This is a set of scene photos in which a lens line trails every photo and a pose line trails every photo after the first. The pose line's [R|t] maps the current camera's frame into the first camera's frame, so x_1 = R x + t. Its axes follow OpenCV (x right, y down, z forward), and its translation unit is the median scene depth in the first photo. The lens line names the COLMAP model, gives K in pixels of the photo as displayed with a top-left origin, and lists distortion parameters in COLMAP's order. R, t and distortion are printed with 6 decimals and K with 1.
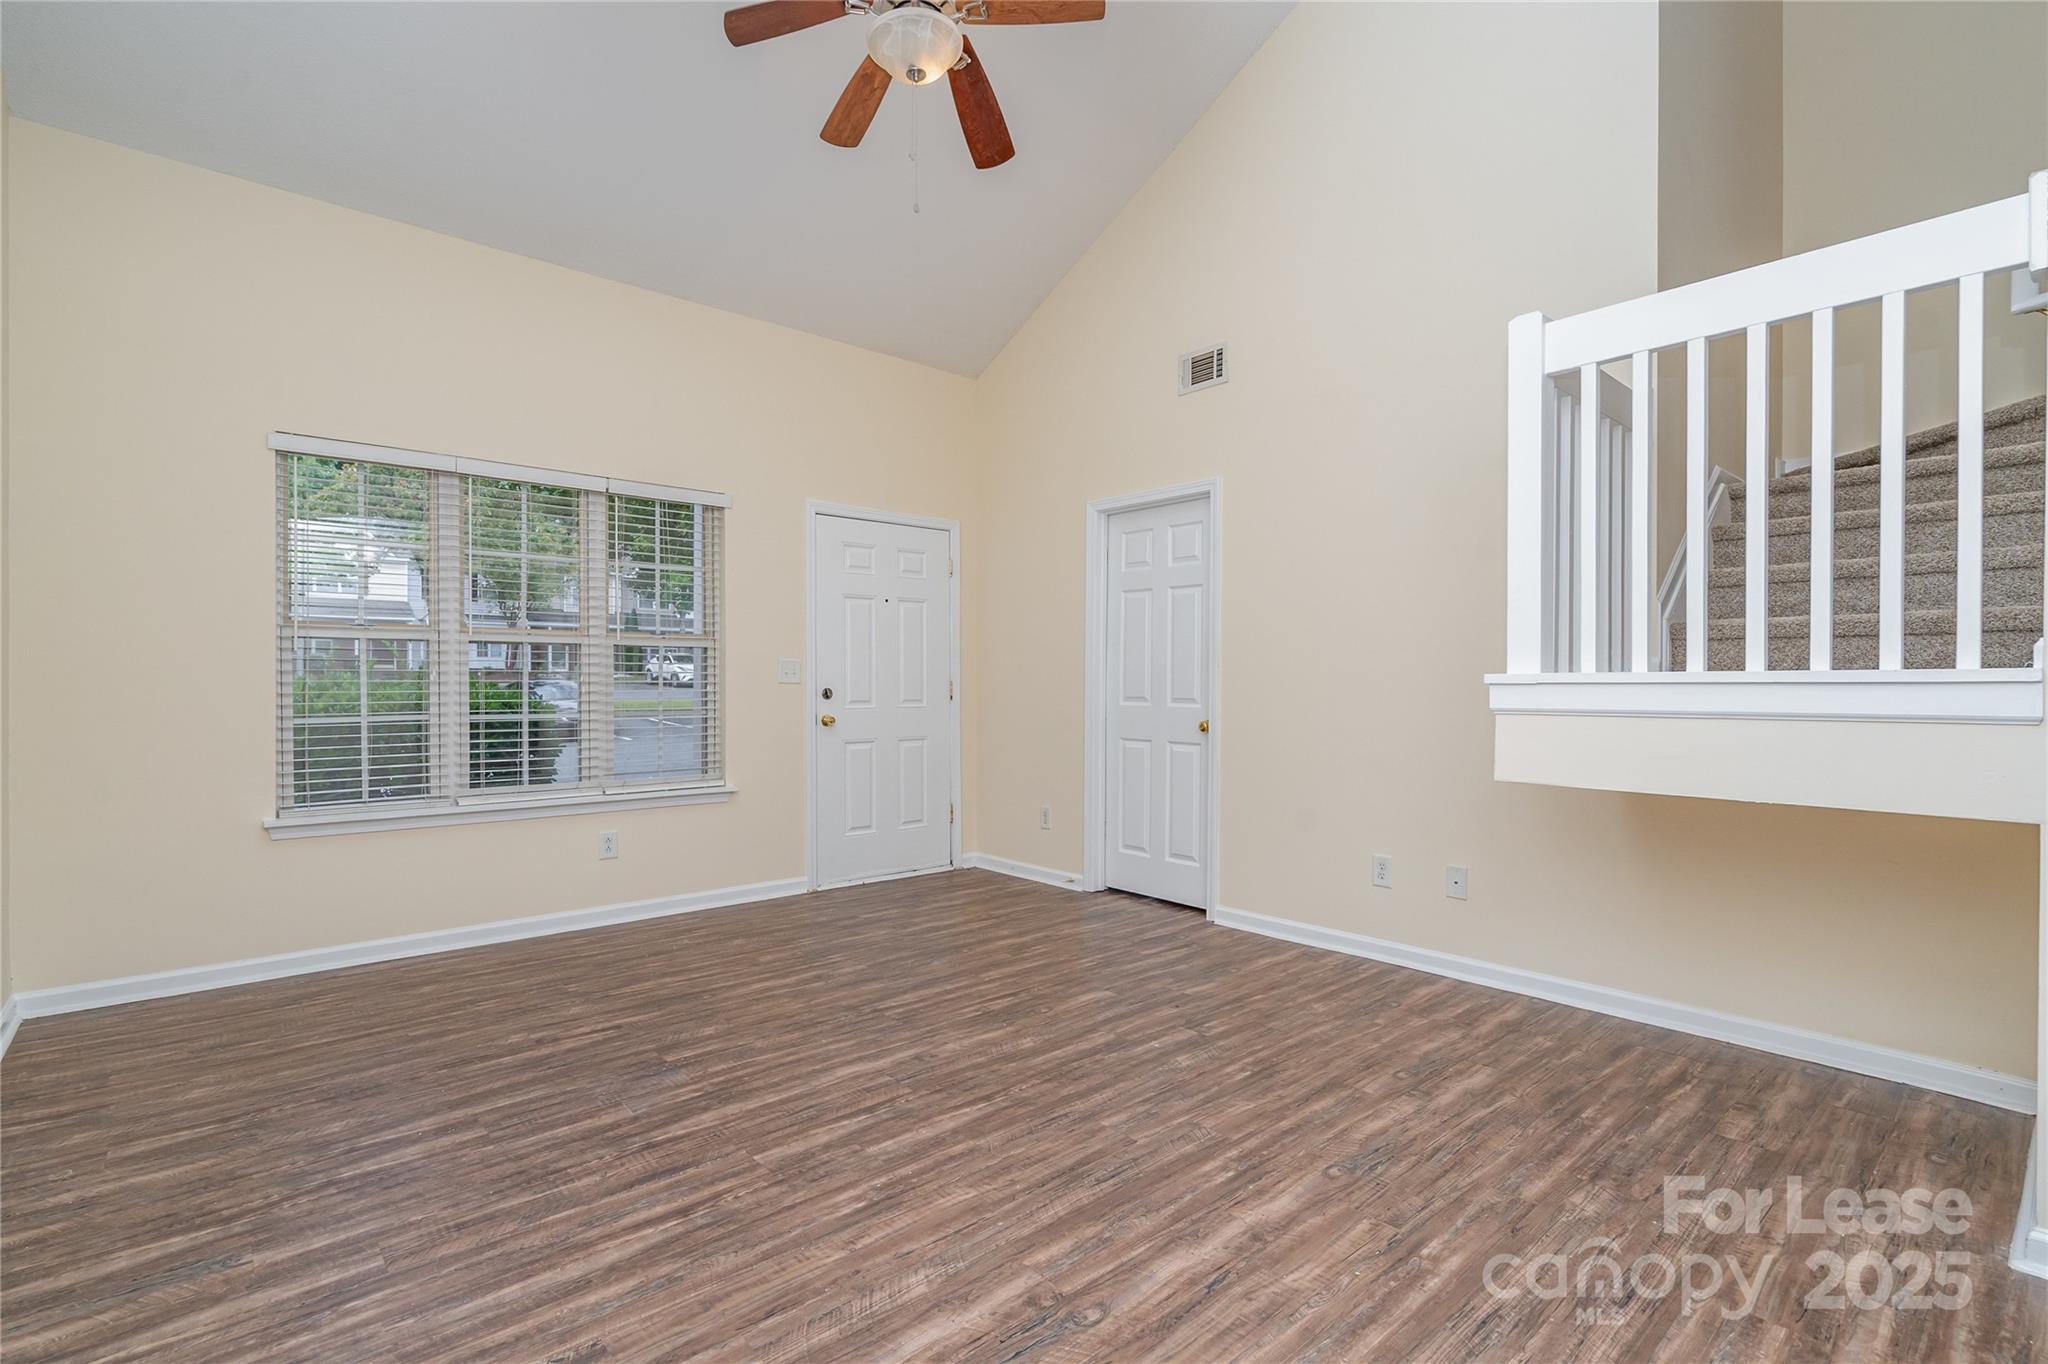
lens RADIAL K [[951.3, 0, 1026.0], [0, 951.3, 681.8], [0, 0, 1]] dist [-0.006979, 0.000915]
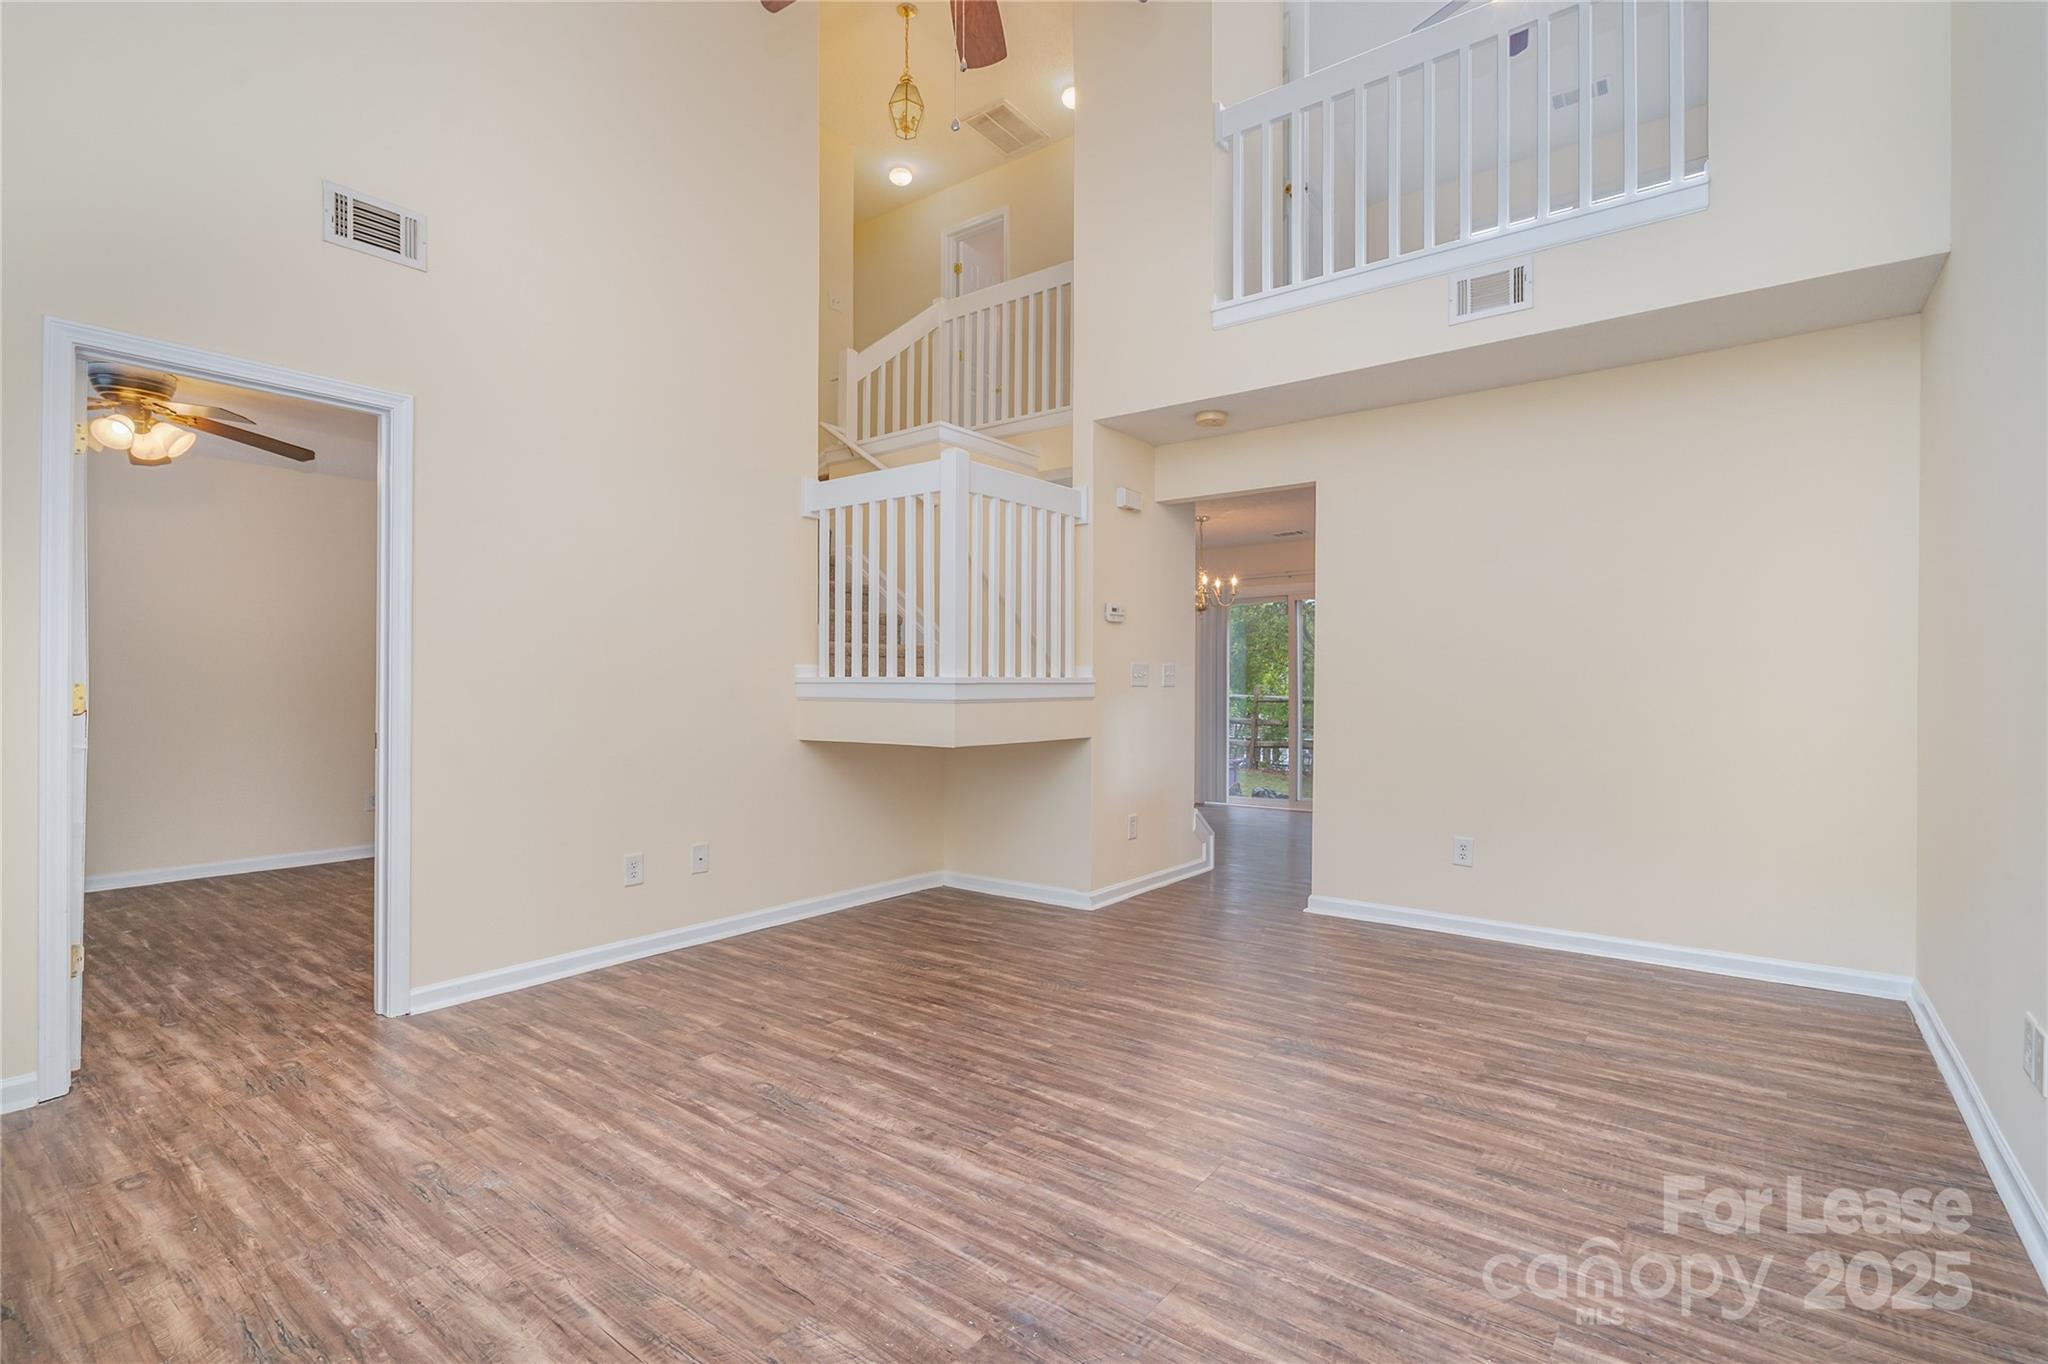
lens RADIAL K [[951.3, 0, 1026.0], [0, 951.3, 681.8], [0, 0, 1]] dist [-0.006979, 0.000915]
pose [[-0.193062, 0.001202, 0.981186, -1.041139], [-0.004475, 0.999988, -0.002105, 0.001068], [-0.981176, -0.004798, -0.193054, 1.190302]]
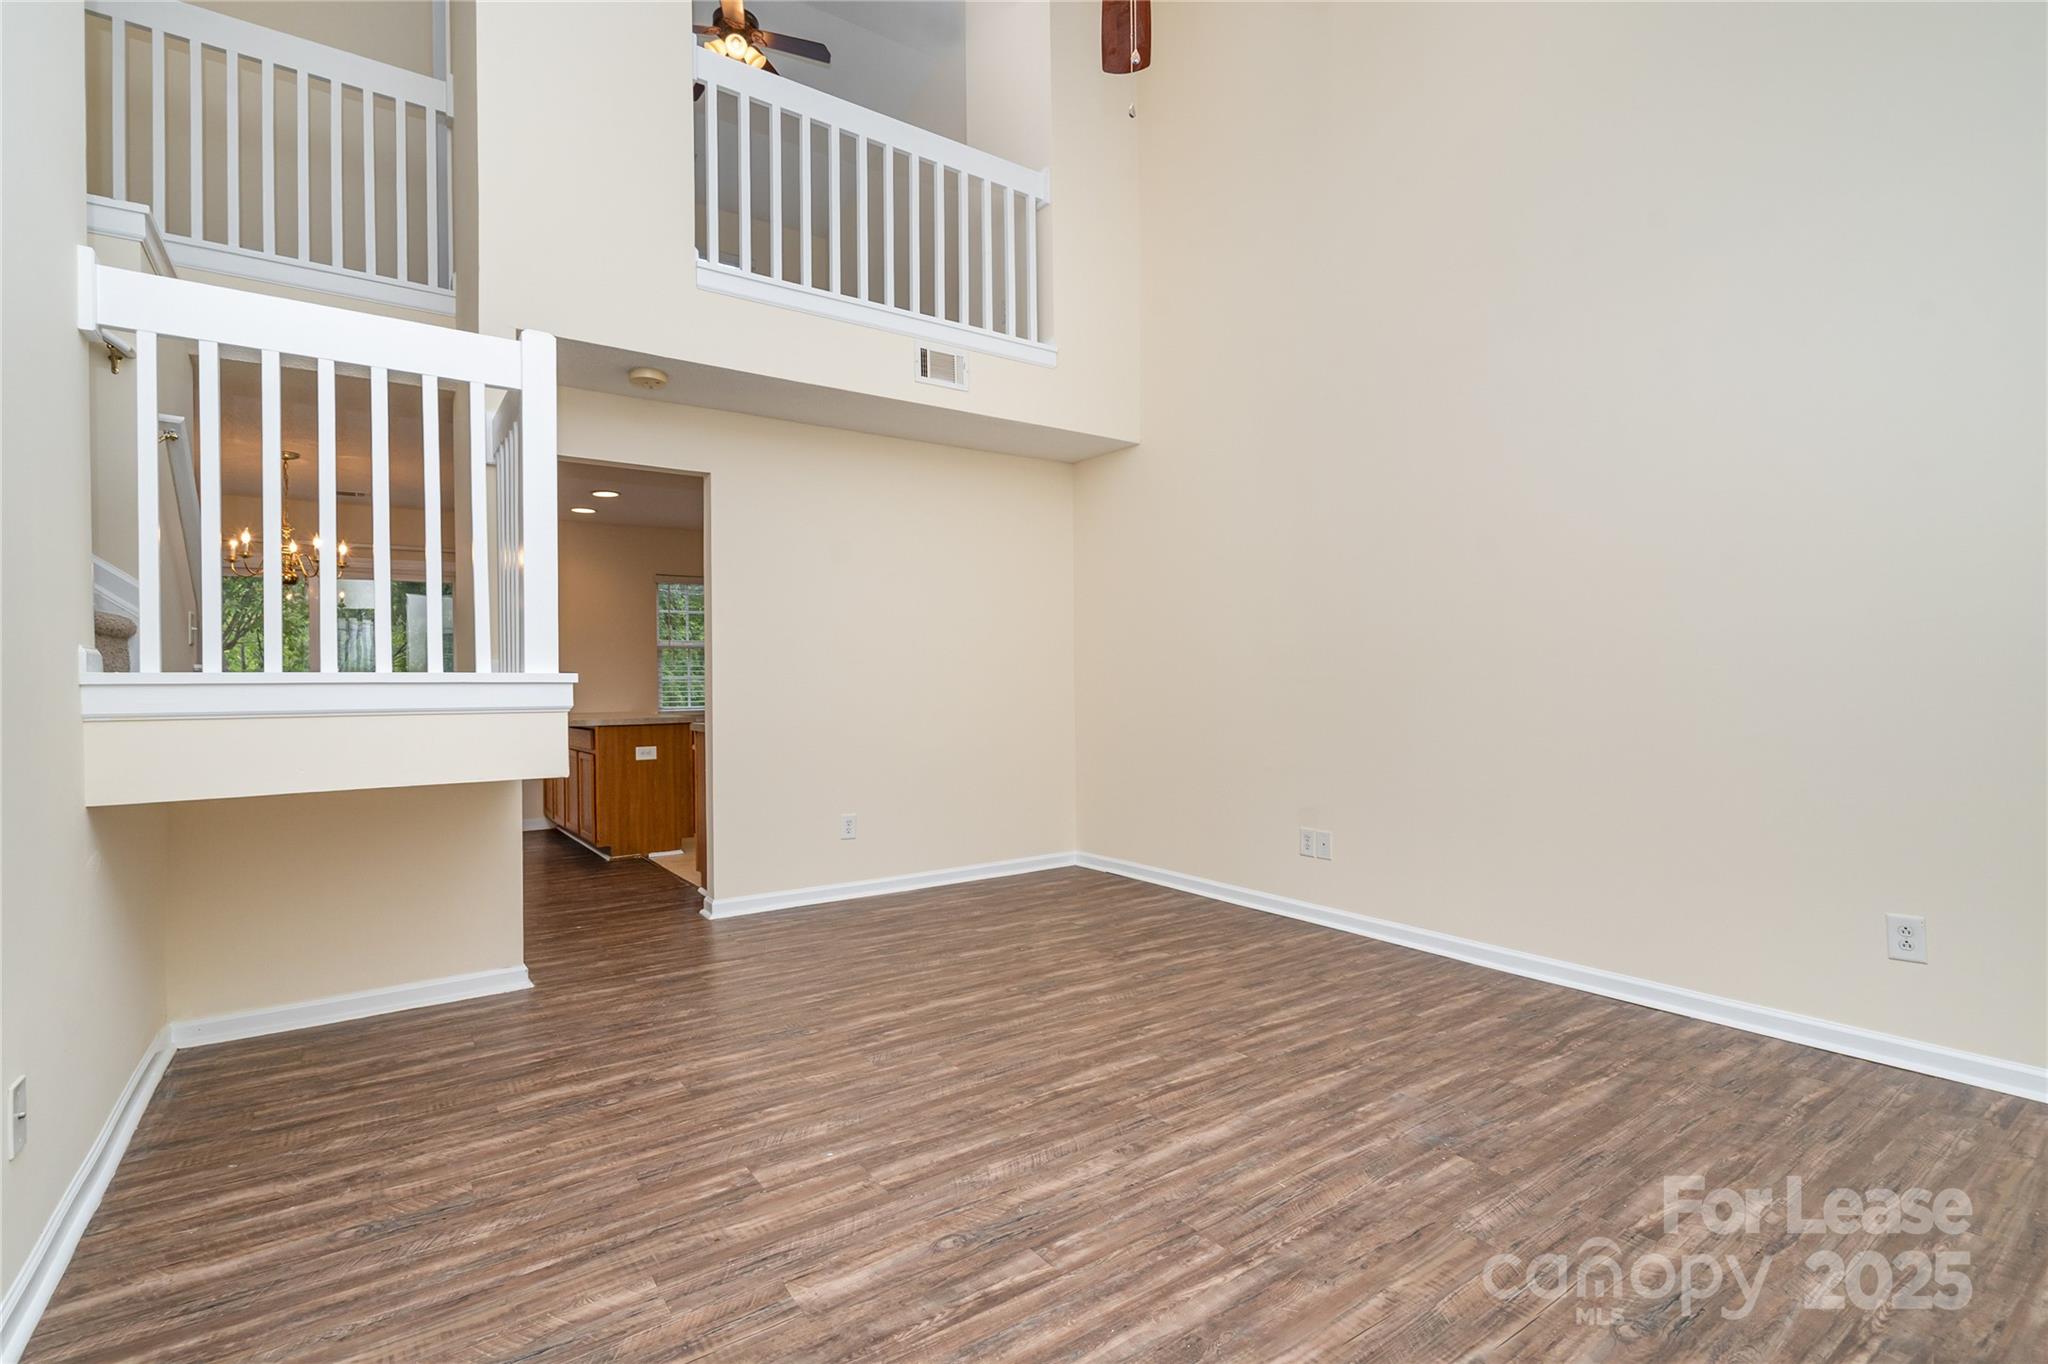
lens RADIAL K [[951.3, 0, 1026.0], [0, 951.3, 681.8], [0, 0, 1]] dist [-0.006979, 0.000915]
pose [[-0.994117, 0.006886, 0.108092, -0.118866], [0.006612, 0.999974, -0.002889, 0.007032], [-0.108109, -0.002157, -0.994137, 1.992923]]
